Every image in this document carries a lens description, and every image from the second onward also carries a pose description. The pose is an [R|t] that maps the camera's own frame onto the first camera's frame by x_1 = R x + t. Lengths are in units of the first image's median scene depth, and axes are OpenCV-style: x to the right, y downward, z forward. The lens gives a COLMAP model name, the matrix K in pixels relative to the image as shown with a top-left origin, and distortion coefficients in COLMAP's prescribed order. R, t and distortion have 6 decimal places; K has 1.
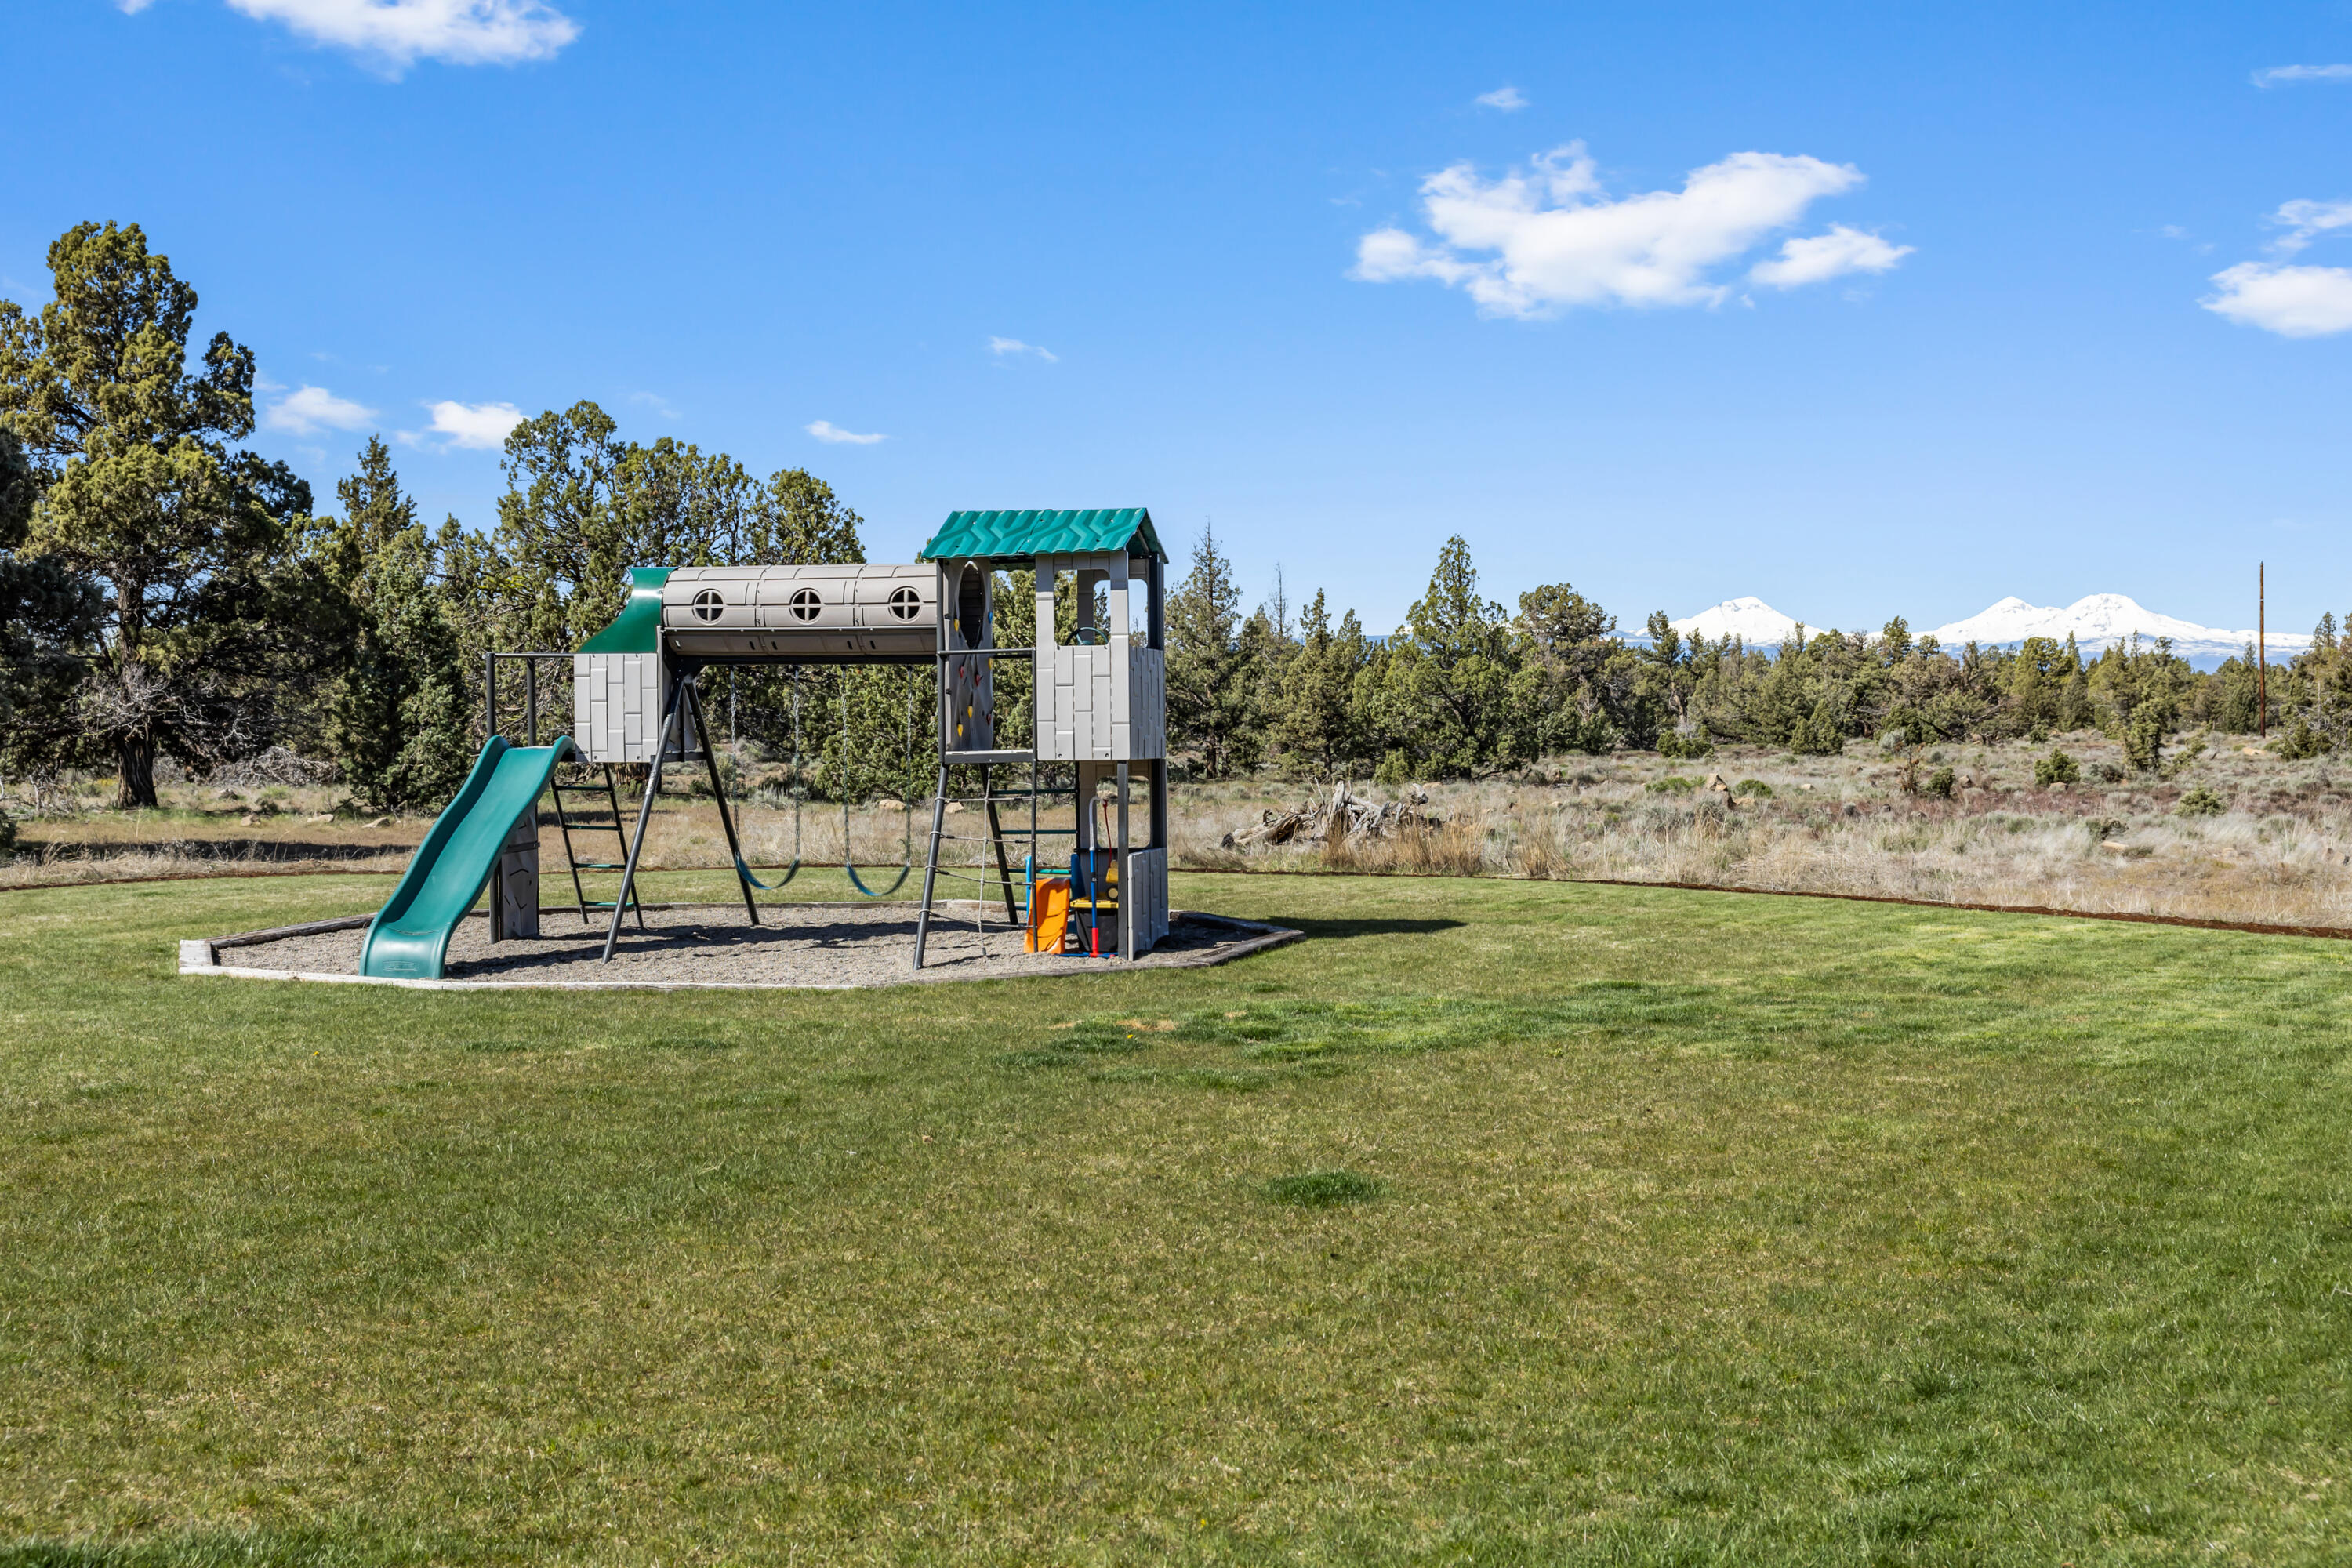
lens RADIAL K [[2746.3, 0, 1160.0], [0, 2746.3, 769.3], [0, 0, 1]] dist [-0.014550, 0.000000]
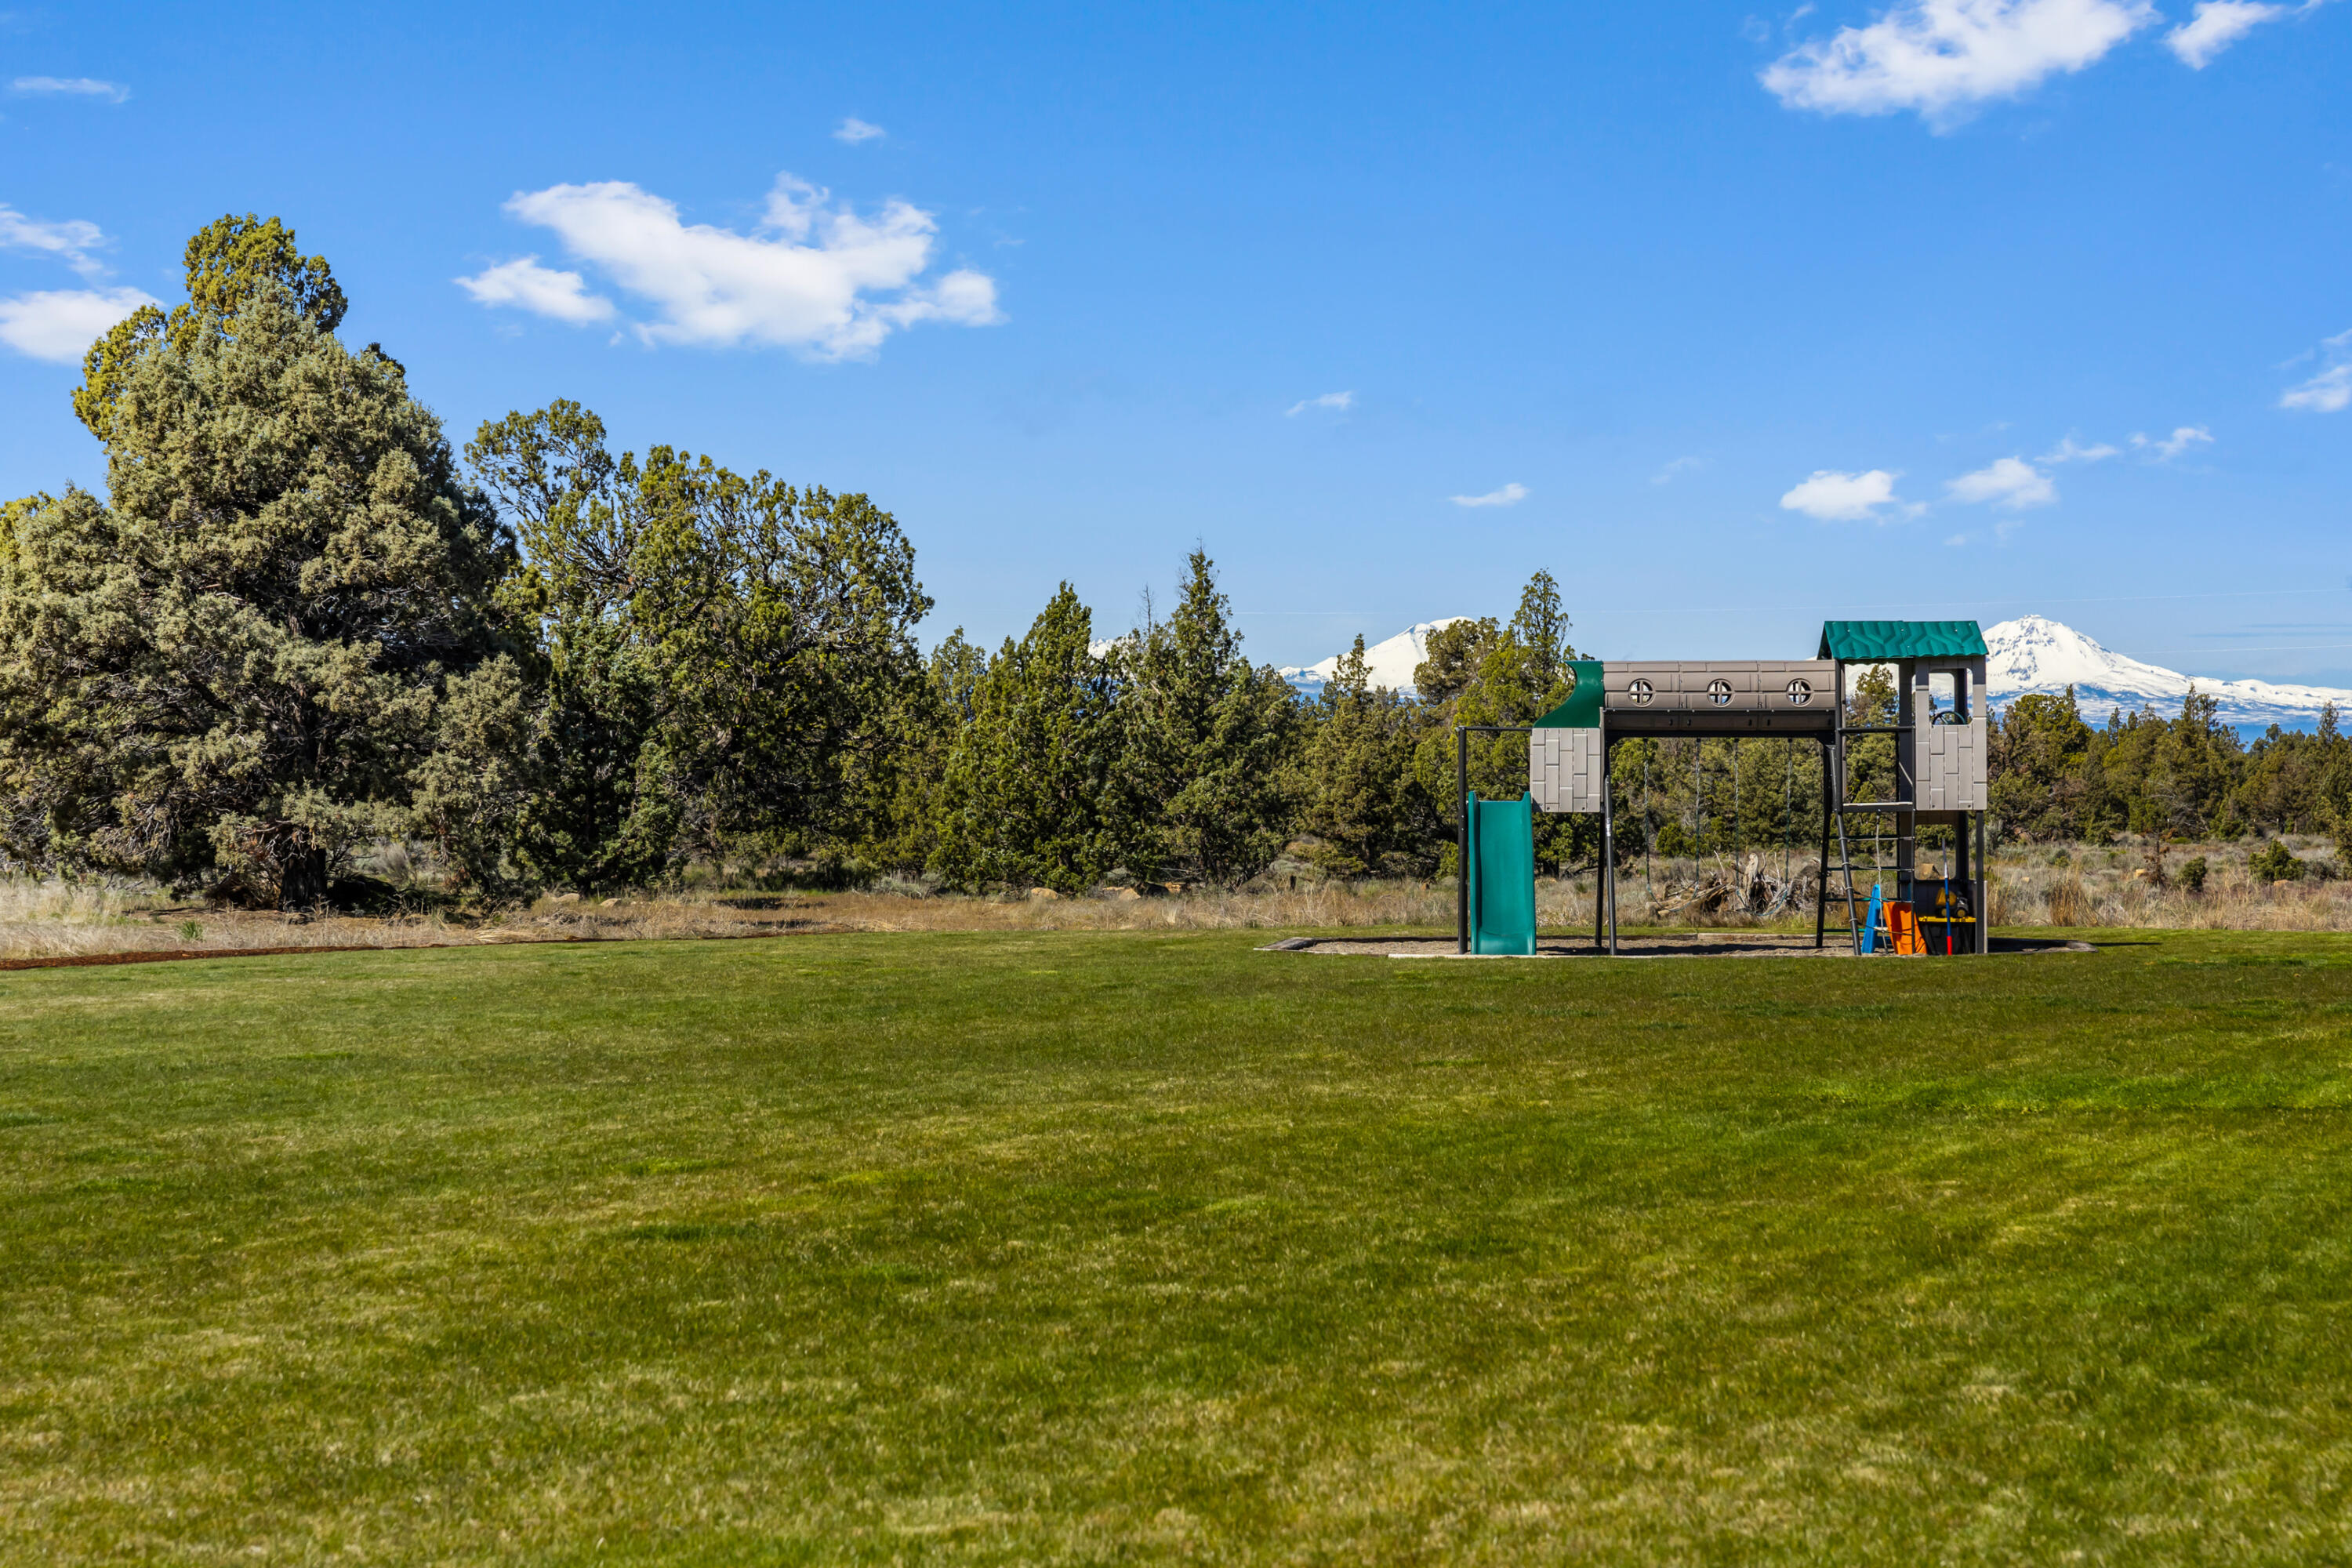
lens RADIAL K [[4829.5, 0, 1183.4], [0, 4829.5, 784.3], [0, 0, 1]] dist [-0.083111, 0.000000]
pose [[0.986097, 0.005352, 0.166085, -0.350247], [-0.001063, 0.999664, -0.025902, 0.020115], [-0.166168, 0.025365, 0.985771, -0.556548]]
